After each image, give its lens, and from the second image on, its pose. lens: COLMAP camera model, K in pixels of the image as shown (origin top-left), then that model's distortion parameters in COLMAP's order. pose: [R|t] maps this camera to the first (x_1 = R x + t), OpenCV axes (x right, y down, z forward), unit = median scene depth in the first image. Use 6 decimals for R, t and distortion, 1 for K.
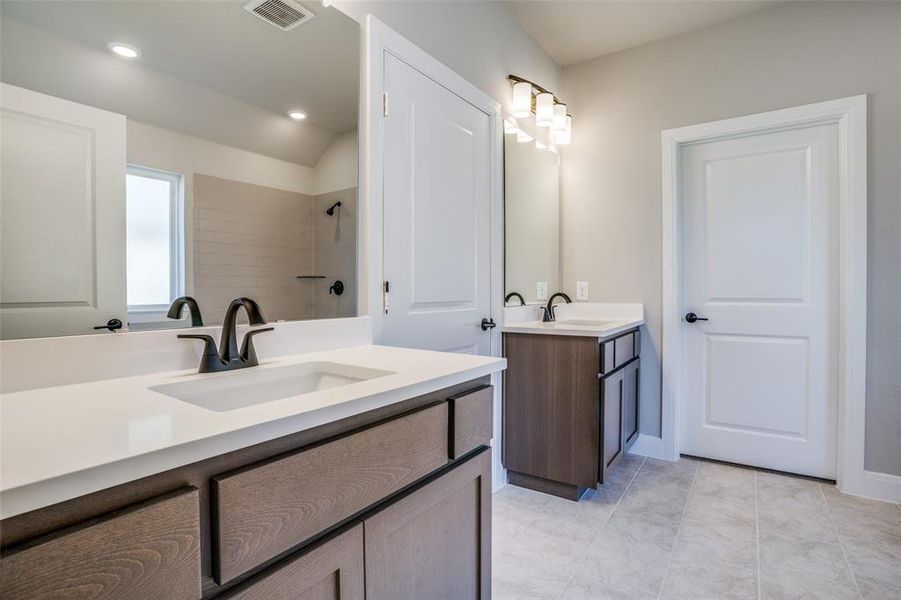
lens RADIAL K [[441.8, 0, 451.3], [0, 441.8, 289.4], [0, 0, 1]] dist [-0.072796, 0.029826]
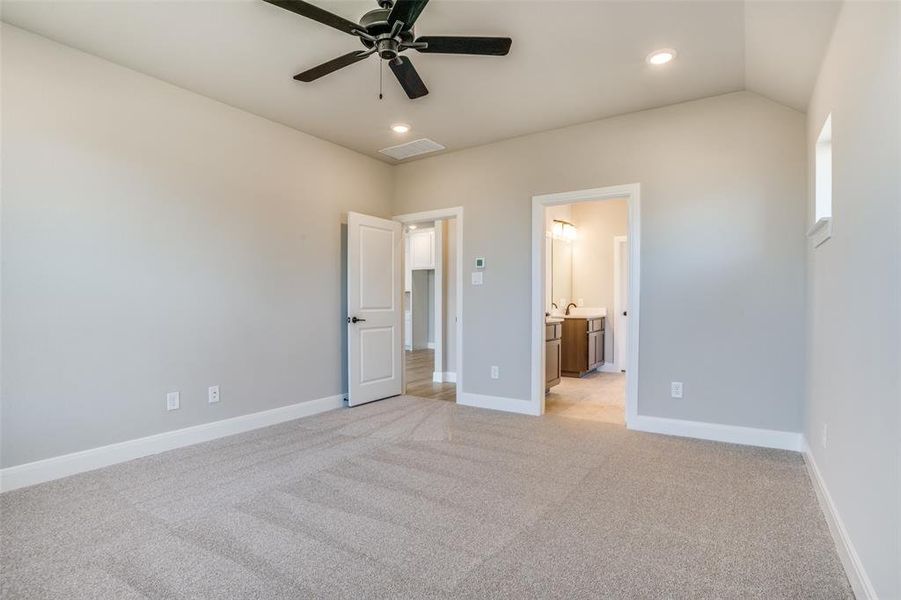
lens RADIAL K [[441.8, 0, 451.3], [0, 441.8, 289.4], [0, 0, 1]] dist [-0.072796, 0.029826]
pose [[0.999991, 0.004175, -0.000118, -0.440998], [-0.004176, 0.999155, -0.040893, 0.033898], [-0.000053, 0.040893, 0.999164, -1.503352]]
